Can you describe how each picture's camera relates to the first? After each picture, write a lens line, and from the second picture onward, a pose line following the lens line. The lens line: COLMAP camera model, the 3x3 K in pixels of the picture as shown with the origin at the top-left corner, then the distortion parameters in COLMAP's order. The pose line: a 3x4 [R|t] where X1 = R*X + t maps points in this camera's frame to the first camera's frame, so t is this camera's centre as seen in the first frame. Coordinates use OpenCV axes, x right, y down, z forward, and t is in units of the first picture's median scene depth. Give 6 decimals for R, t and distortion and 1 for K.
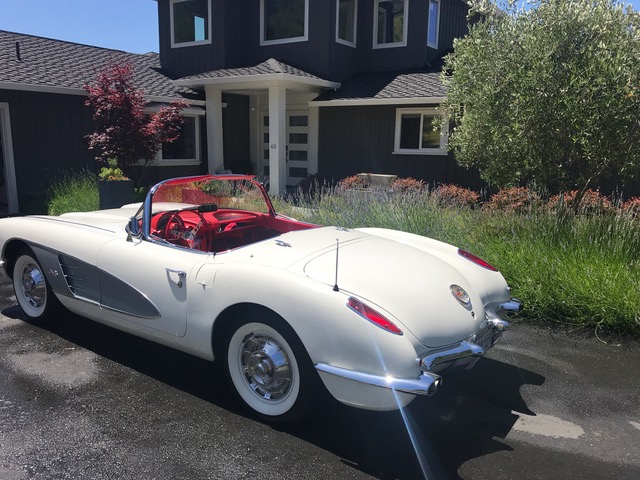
lens RADIAL K [[529.2, 0, 320.0], [0, 529.2, 240.0], [0, 0, 1]] dist [0.006966, 0.001518]
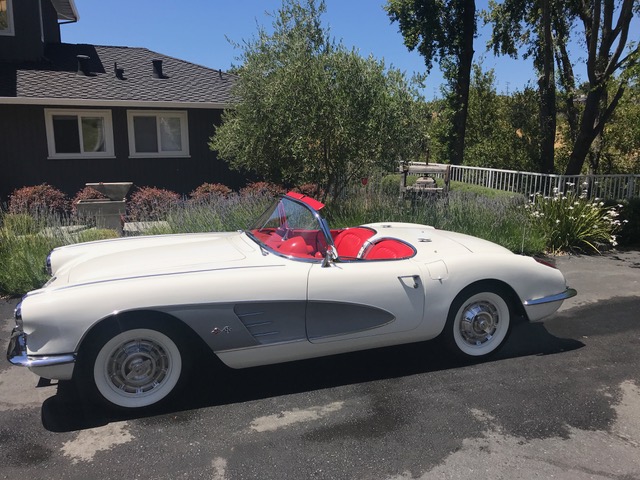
lens RADIAL K [[525.7, 0, 319.9], [0, 525.7, 224.6], [0, 0, 1]] dist [0.007610, 0.001215]
pose [[0.575737, -0.156290, 0.802558, -1.148541], [0.162147, 0.983891, 0.075282, -0.157133], [-0.801396, 0.086790, 0.591805, 0.376424]]
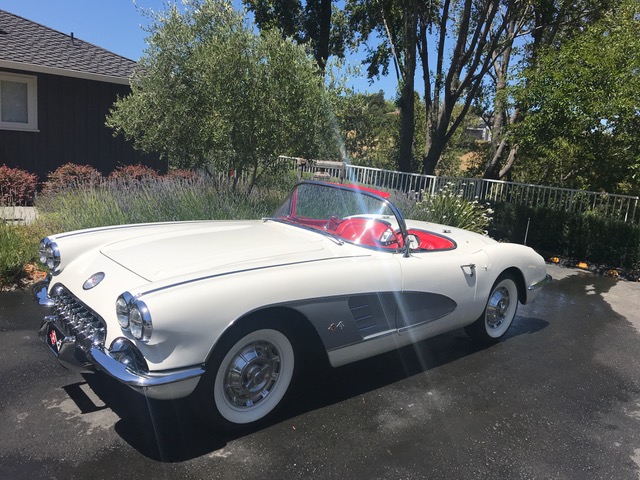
lens RADIAL K [[517.4, 0, 320.0], [0, 517.4, 240.0], [0, 0, 1]] dist [-0.008743, -0.010172]
pose [[0.223226, -0.186014, 0.956854, -1.303946], [0.097560, 0.980958, 0.167939, -0.208562], [-0.969872, 0.055862, 0.237123, 0.896285]]
